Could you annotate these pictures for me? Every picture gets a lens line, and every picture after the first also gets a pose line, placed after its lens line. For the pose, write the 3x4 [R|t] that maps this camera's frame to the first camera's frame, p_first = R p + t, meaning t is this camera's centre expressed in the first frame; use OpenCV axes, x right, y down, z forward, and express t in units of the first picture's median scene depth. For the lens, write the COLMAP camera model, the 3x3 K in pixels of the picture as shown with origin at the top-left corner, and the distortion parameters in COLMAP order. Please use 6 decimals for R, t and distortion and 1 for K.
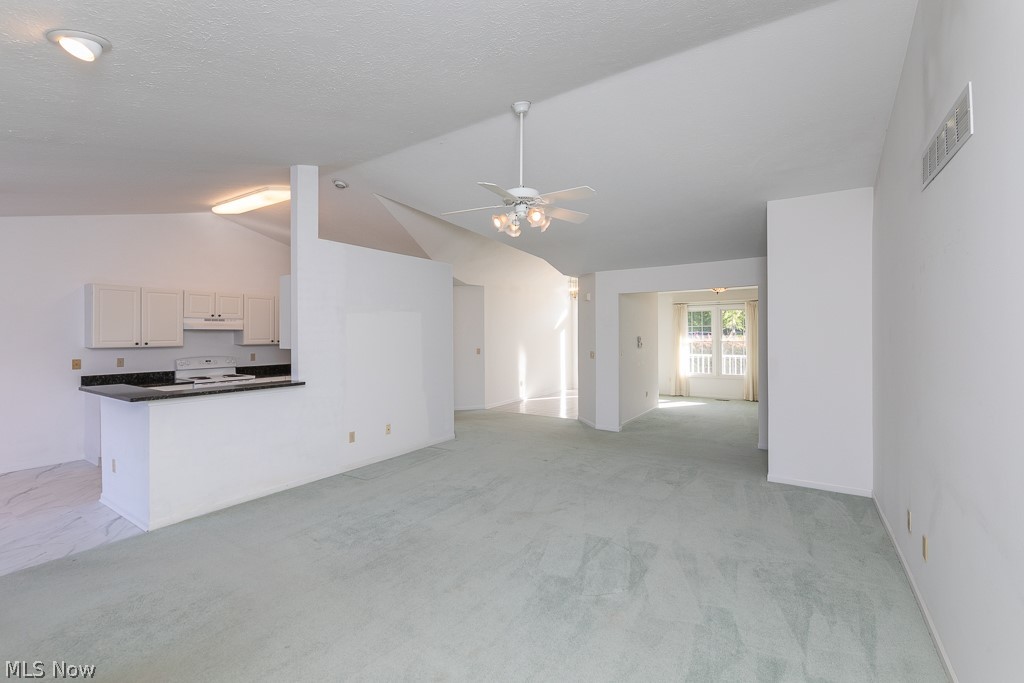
lens RADIAL K [[436.5, 0, 518.7], [0, 436.5, 332.4], [0, 0, 1]] dist [-0.000549, 0.000283]
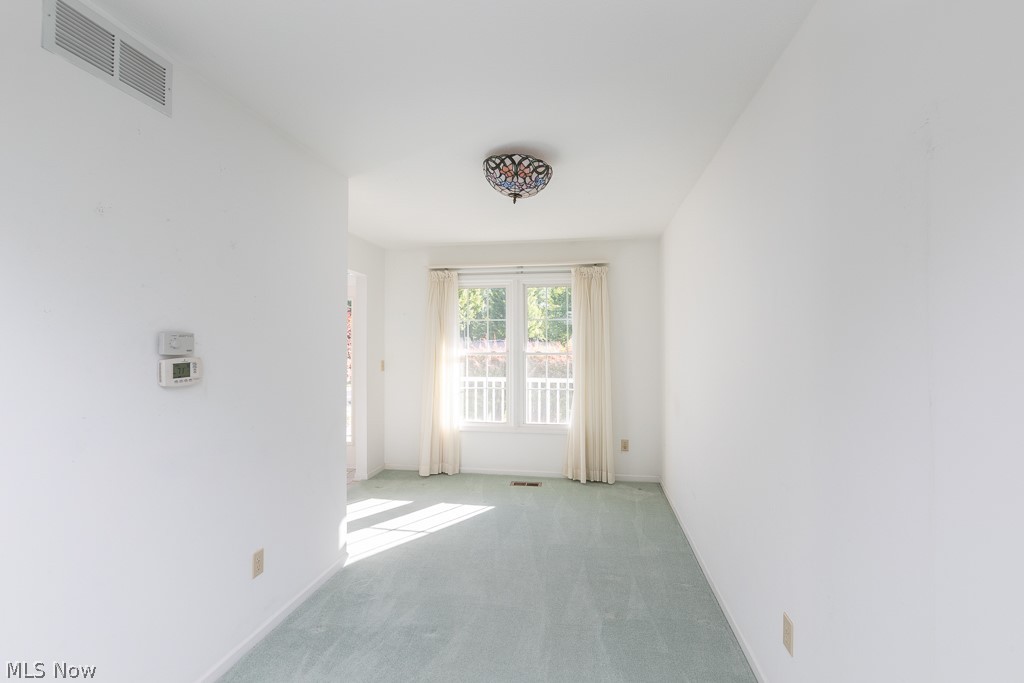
lens RADIAL K [[436.5, 0, 512.1], [0, 436.5, 340.6], [0, 0, 1]] dist [-0.000549, 0.000283]
pose [[0.920797, 0.006272, 0.389992, 0.259410], [-0.005507, 0.999980, -0.003079, 0.009228], [-0.390004, 0.000688, 0.920813, 0.552309]]
